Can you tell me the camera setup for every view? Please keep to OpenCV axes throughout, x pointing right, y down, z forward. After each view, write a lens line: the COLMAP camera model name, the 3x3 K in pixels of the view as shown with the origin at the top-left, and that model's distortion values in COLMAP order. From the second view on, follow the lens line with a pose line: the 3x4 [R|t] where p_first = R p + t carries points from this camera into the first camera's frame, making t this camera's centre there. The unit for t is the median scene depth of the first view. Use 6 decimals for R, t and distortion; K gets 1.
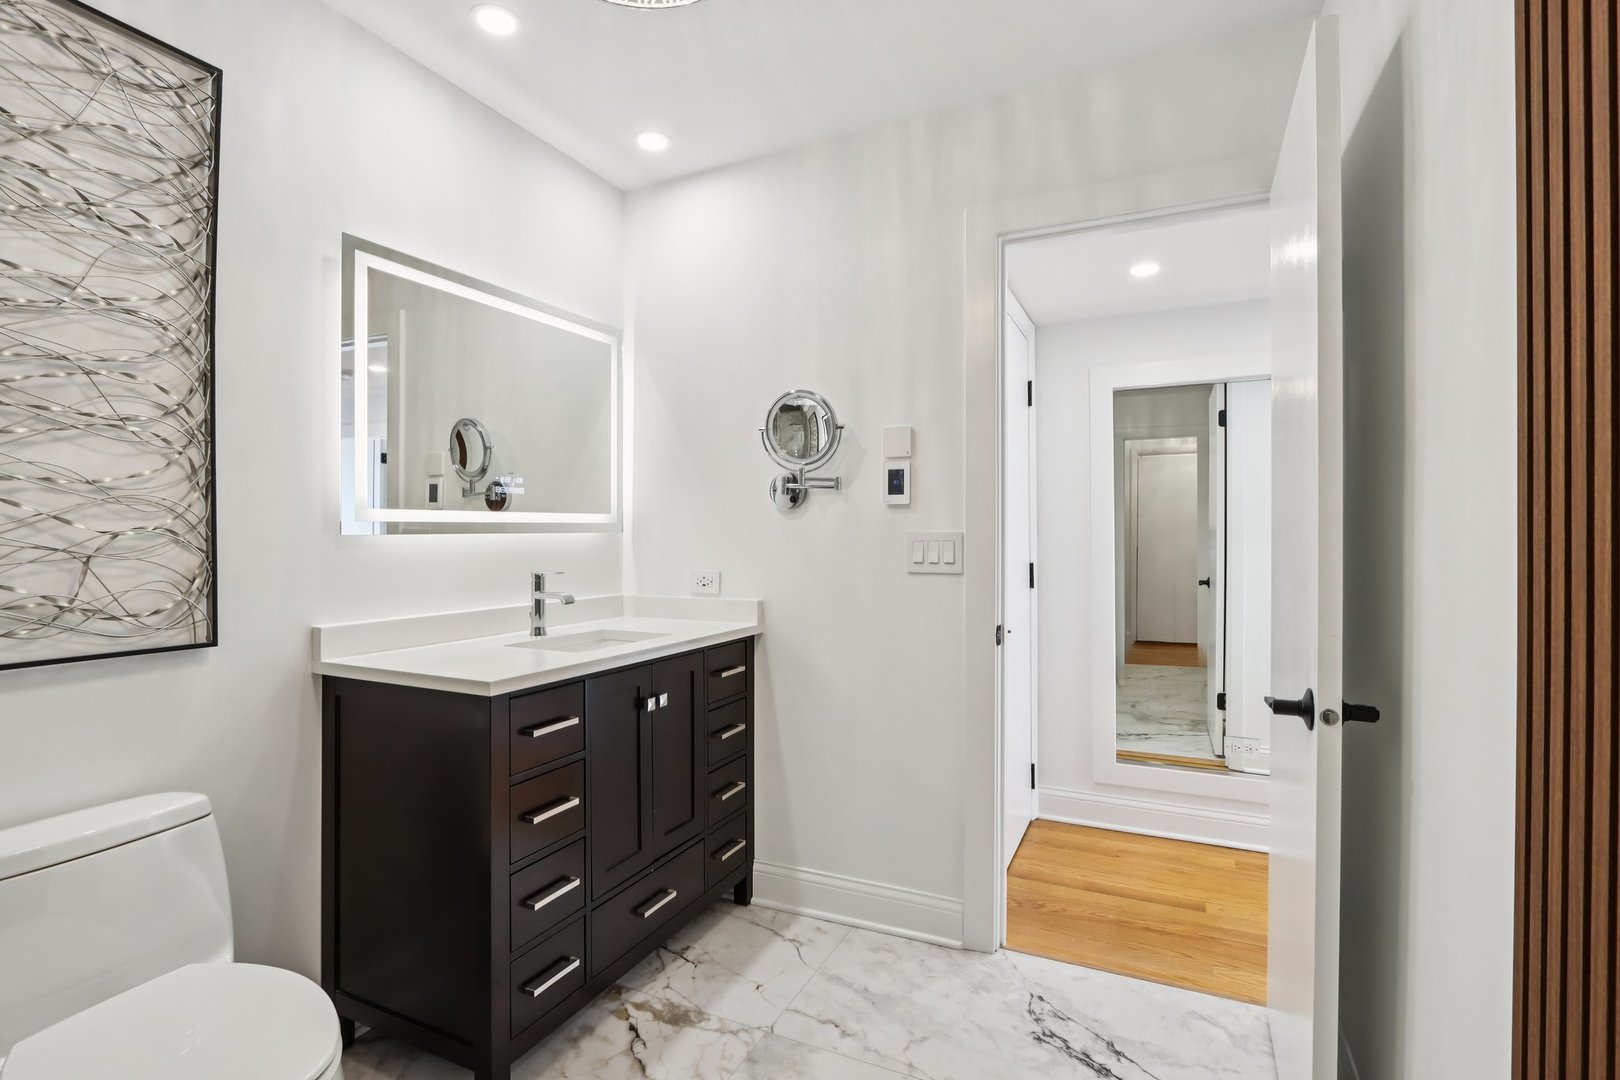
lens RADIAL K [[759.9, 0, 813.2], [0, 759.9, 535.5], [0, 0, 1]] dist [-0.001283, -0.000060]
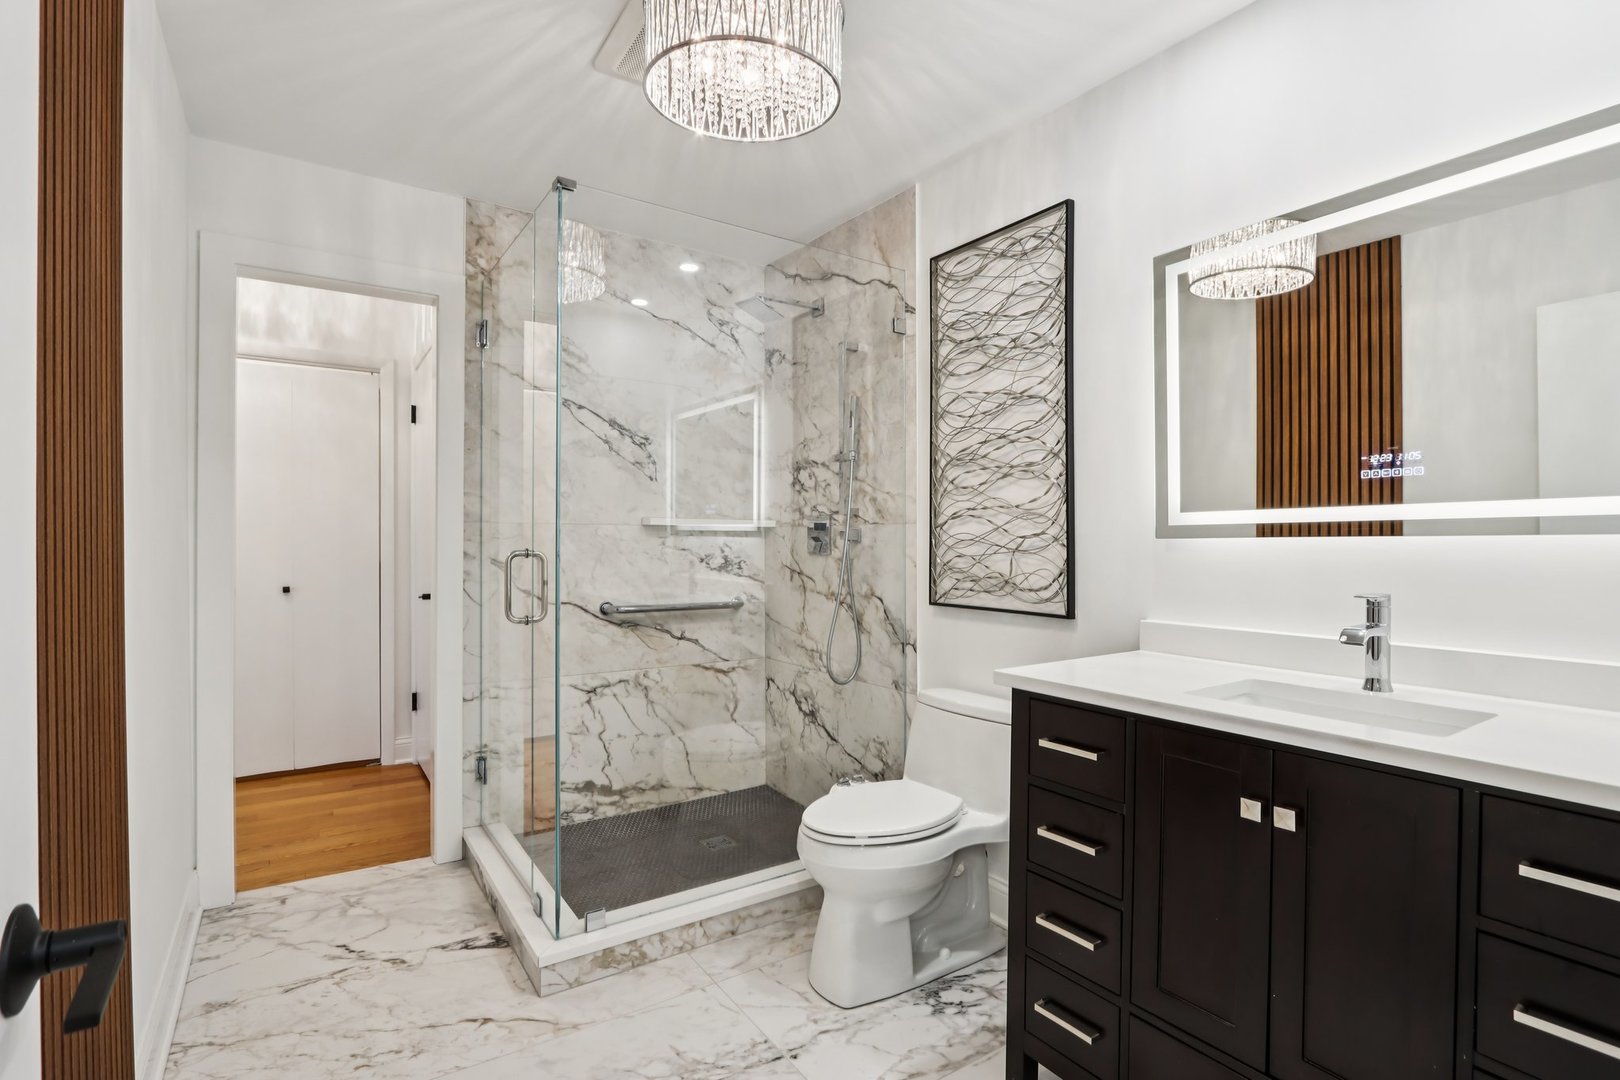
lens RADIAL K [[782.3, 0, 810.0], [0, 782.3, 540.0], [0, 0, 1]] dist [-0.001587, -0.000243]
pose [[-0.508660, -0.001518, -0.860966, 0.670860], [-0.005522, 0.999984, 0.001500, 0.004004], [0.860950, 0.005517, -0.508660, 1.309452]]
